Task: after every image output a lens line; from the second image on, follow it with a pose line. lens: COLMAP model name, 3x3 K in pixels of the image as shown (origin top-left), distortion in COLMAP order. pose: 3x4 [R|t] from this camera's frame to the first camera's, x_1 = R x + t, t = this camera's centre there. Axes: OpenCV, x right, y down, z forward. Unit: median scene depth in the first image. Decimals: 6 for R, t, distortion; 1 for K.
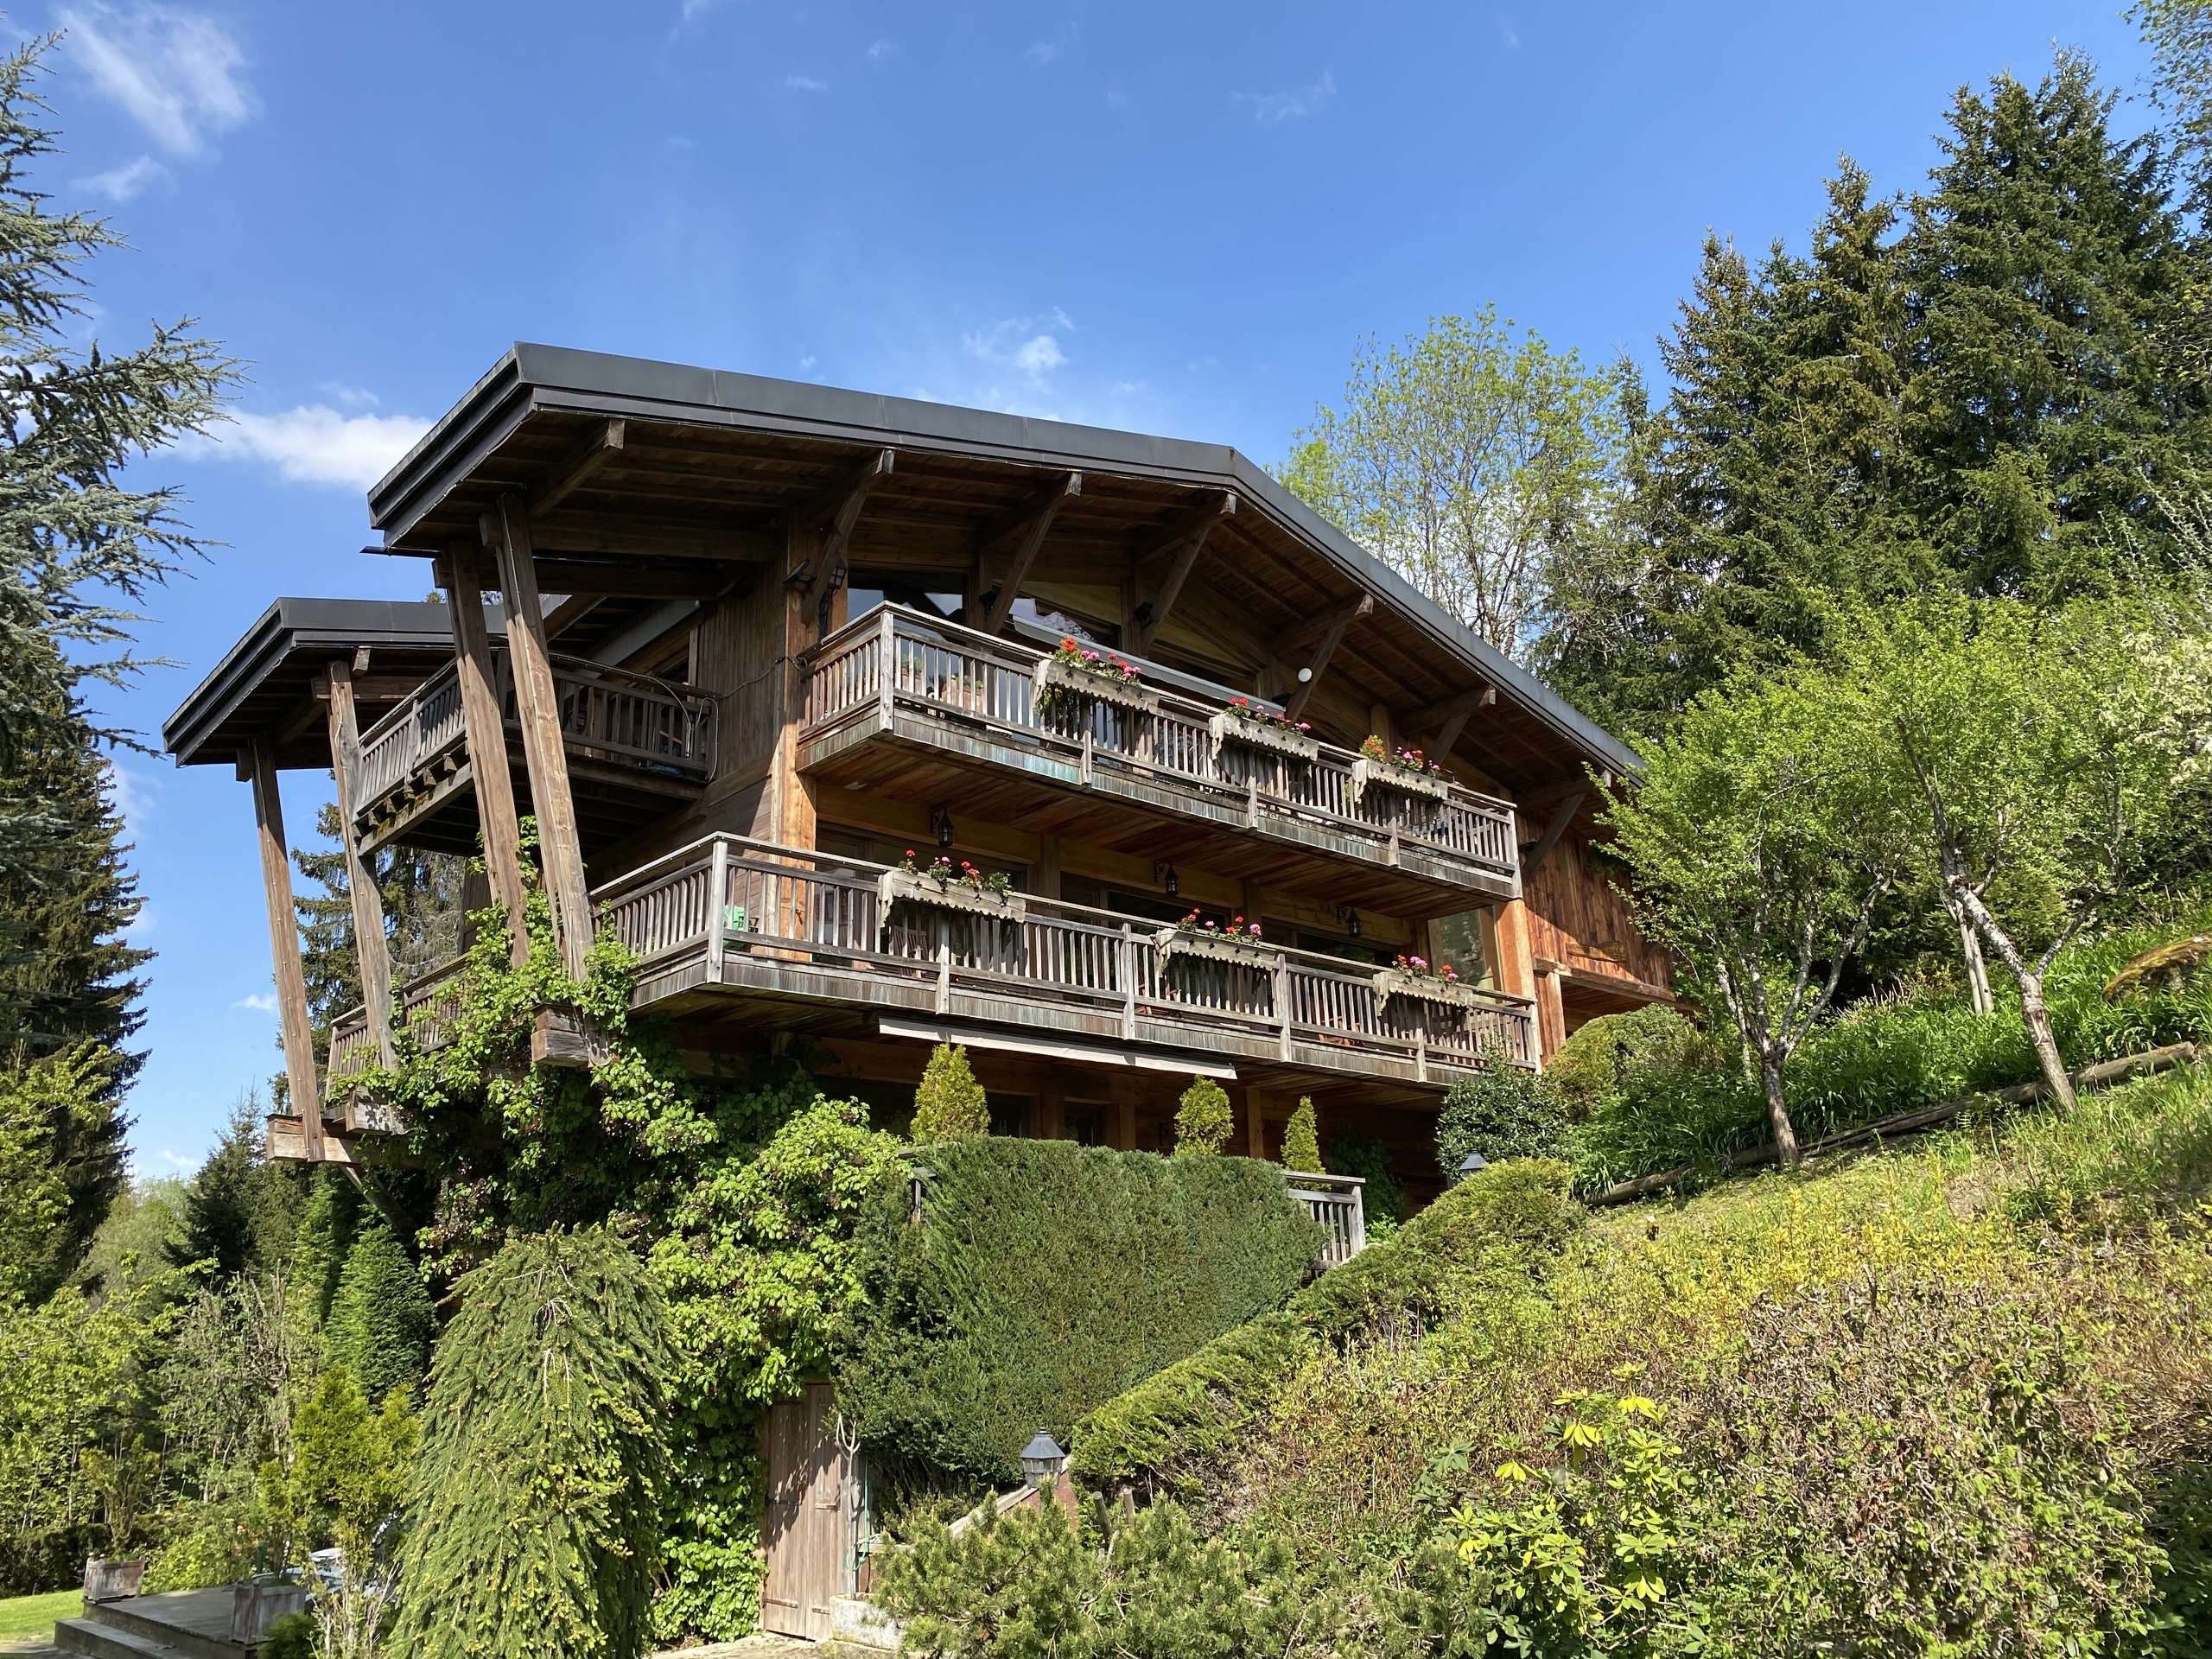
lens RADIAL K [[1673.5, 0, 1111.6], [0, 1673.5, 825.4], [0, 0, 1]] dist [-0.013791, 0.002139]
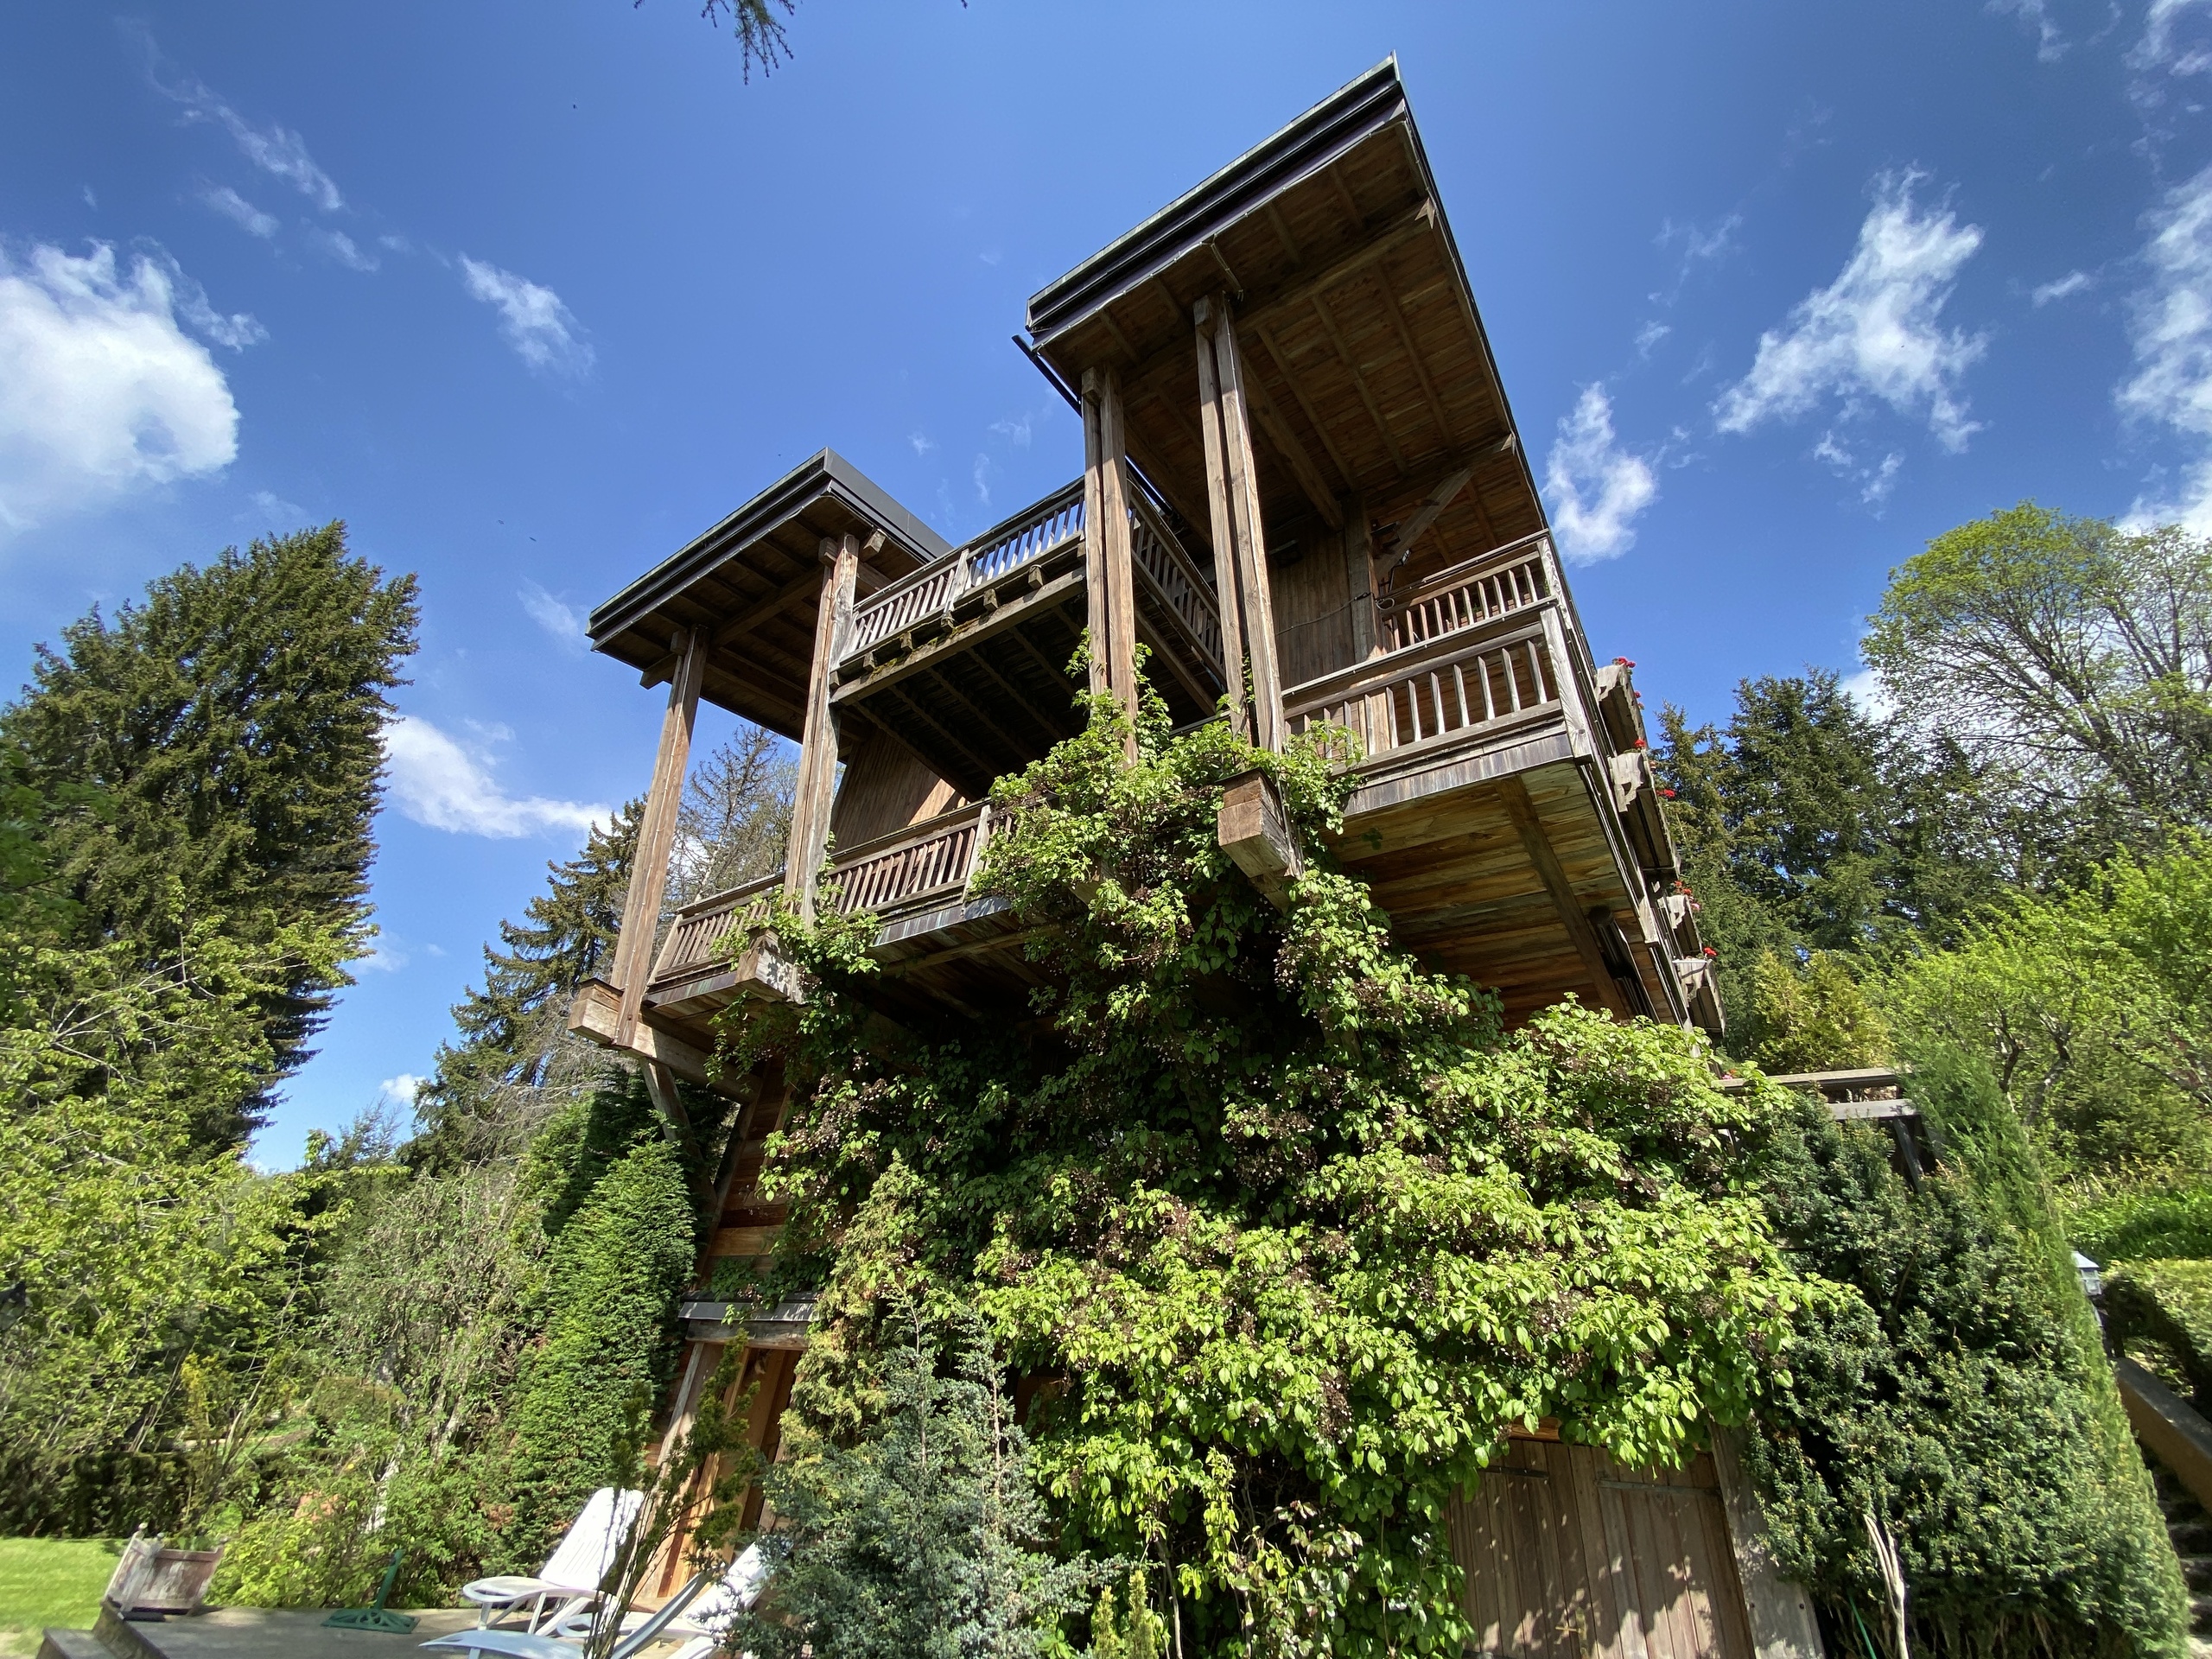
lens RADIAL K [[888.0, 0, 1094.4], [0, 888.0, 833.6], [0, 0, 1]] dist [-0.004156, -0.002426]
pose [[0.960776, 0.248917, 0.122268, -0.351627], [-0.202405, 0.930783, -0.304425, 0.205583], [-0.189581, 0.267737, 0.944657, 0.527017]]
